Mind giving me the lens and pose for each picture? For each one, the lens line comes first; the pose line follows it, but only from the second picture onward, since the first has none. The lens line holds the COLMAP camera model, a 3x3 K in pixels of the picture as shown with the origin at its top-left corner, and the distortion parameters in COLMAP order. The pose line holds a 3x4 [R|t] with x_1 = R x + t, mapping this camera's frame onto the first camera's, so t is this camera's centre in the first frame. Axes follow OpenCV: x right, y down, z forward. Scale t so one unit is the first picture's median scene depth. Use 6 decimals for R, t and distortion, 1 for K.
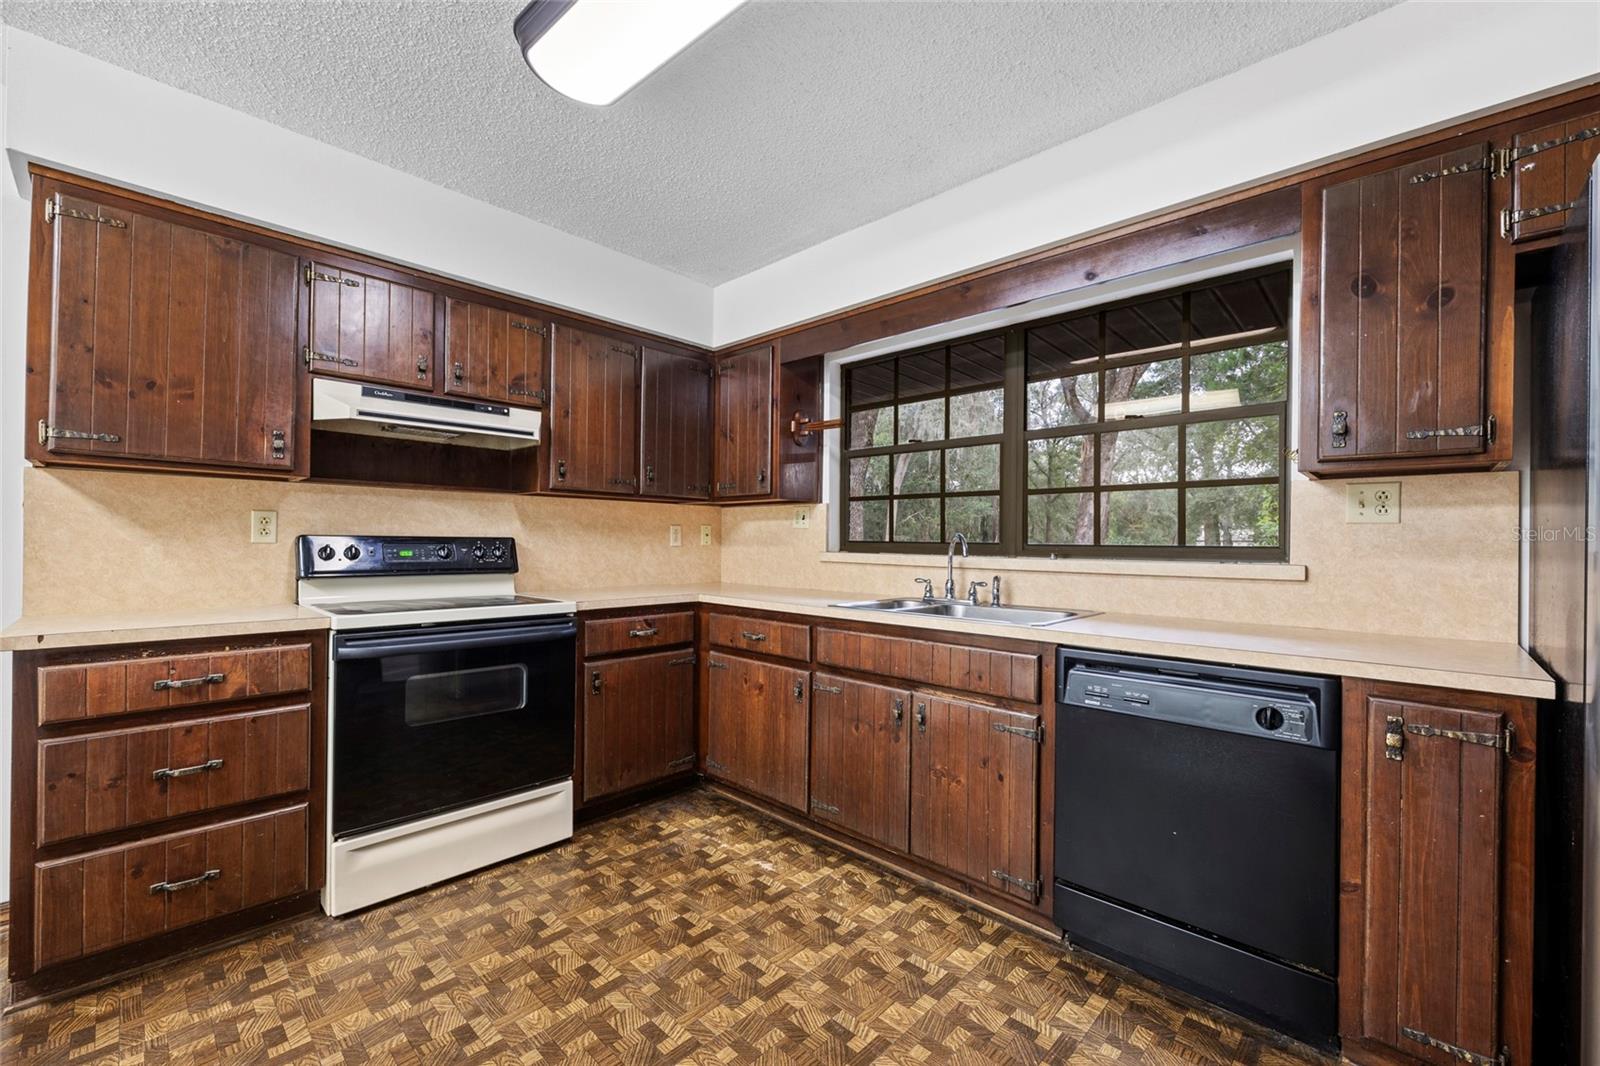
lens RADIAL K [[639.0, 0, 848.0], [0, 639.0, 542.1], [0, 0, 1]] dist [-0.005799, 0.000580]
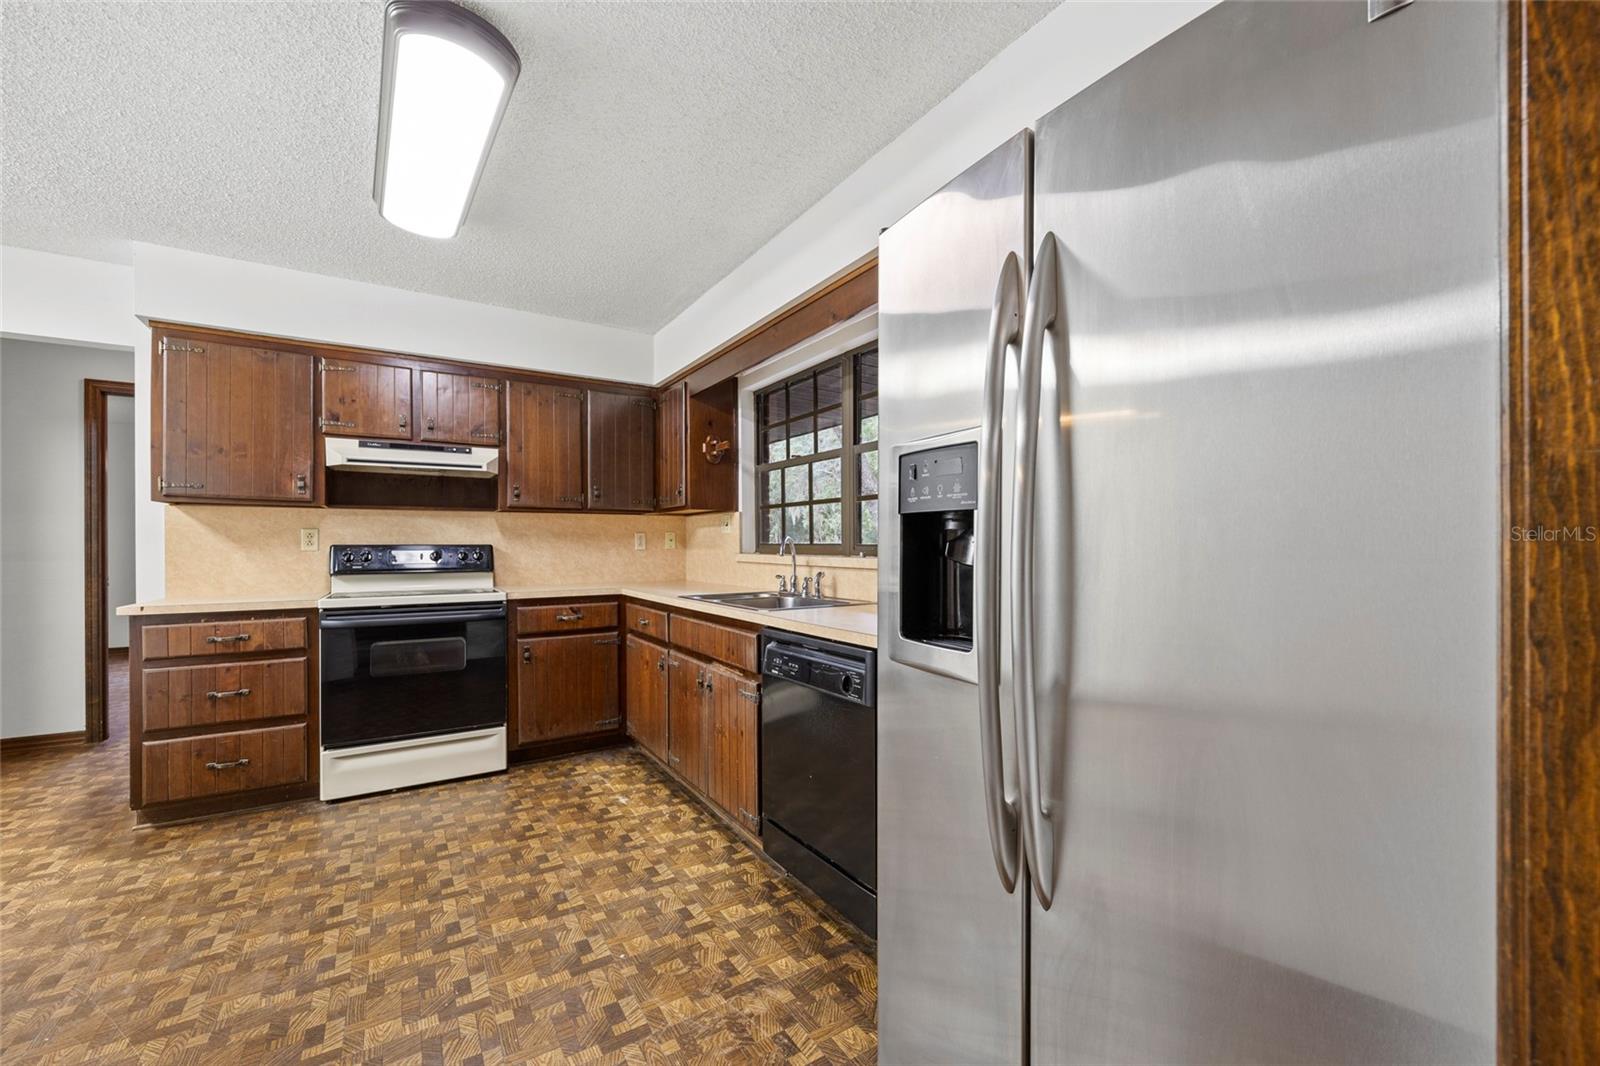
lens RADIAL K [[639.0, 0, 844.0], [0, 639.0, 547.7], [0, 0, 1]] dist [-0.005799, 0.000580]
pose [[0.972049, -0.012098, -0.234467, 0.657842], [0.013069, 0.999911, 0.002587, 0.007208], [0.234414, -0.005579, 0.972121, -0.142646]]
